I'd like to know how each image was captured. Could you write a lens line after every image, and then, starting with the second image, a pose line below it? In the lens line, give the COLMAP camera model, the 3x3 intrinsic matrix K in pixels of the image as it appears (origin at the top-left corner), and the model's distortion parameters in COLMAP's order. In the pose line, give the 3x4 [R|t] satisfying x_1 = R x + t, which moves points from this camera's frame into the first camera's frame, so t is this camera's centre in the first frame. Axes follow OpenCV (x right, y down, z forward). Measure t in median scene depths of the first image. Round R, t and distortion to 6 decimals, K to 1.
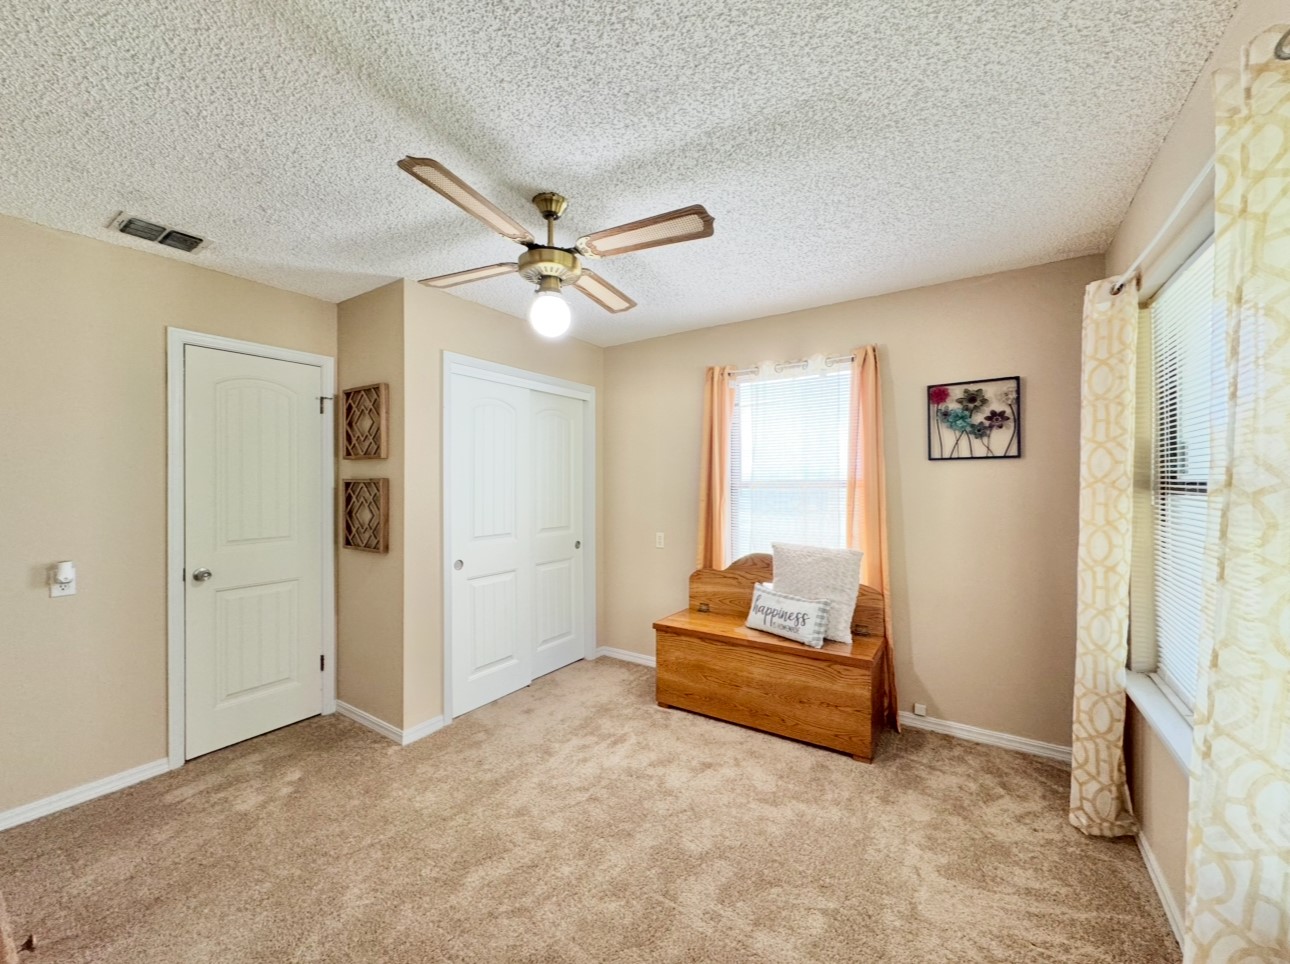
lens RADIAL K [[513.2, 0, 643.1], [0, 513.2, 483.2], [0, 0, 1]] dist [-0.001438, -0.000178]
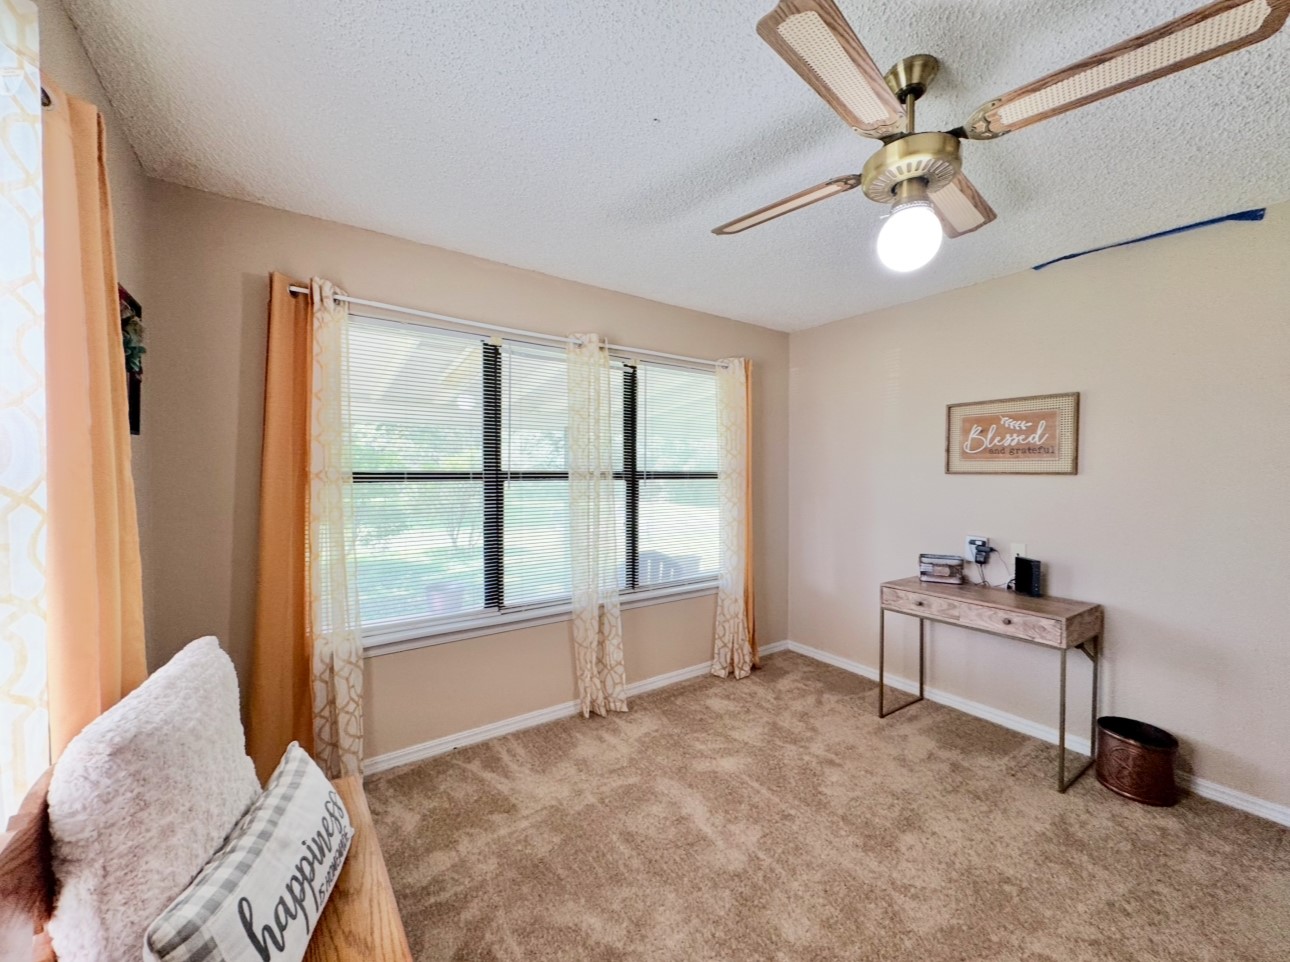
lens RADIAL K [[513.2, 0, 643.1], [0, 513.2, 482.2], [0, 0, 1]] dist [-0.001438, -0.000178]
pose [[-0.939243, -0.009958, 0.343109, -0.053102], [-0.002201, 0.999733, 0.022990, -0.004811], [-0.343246, 0.020838, -0.939014, 1.300266]]
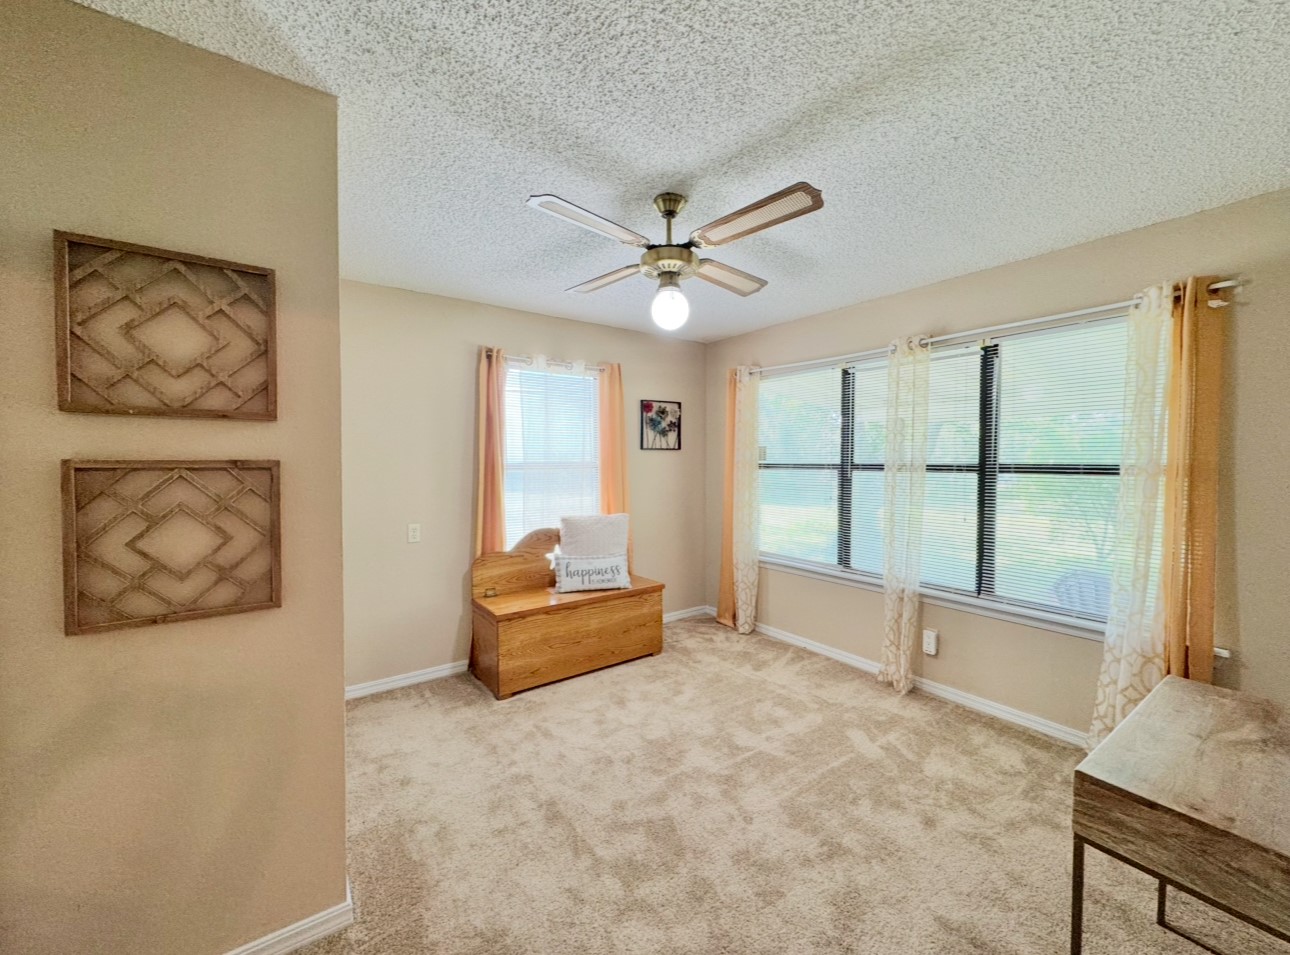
lens RADIAL K [[514.6, 0, 642.7], [0, 514.6, 477.2], [0, 0, 1]] dist [0.000831, 0.000299]
pose [[0.344028, -0.027553, 0.938555, -0.877652], [0.001221, 0.999582, 0.028897, -0.007189], [-0.938959, -0.008796, 0.343918, 0.492679]]
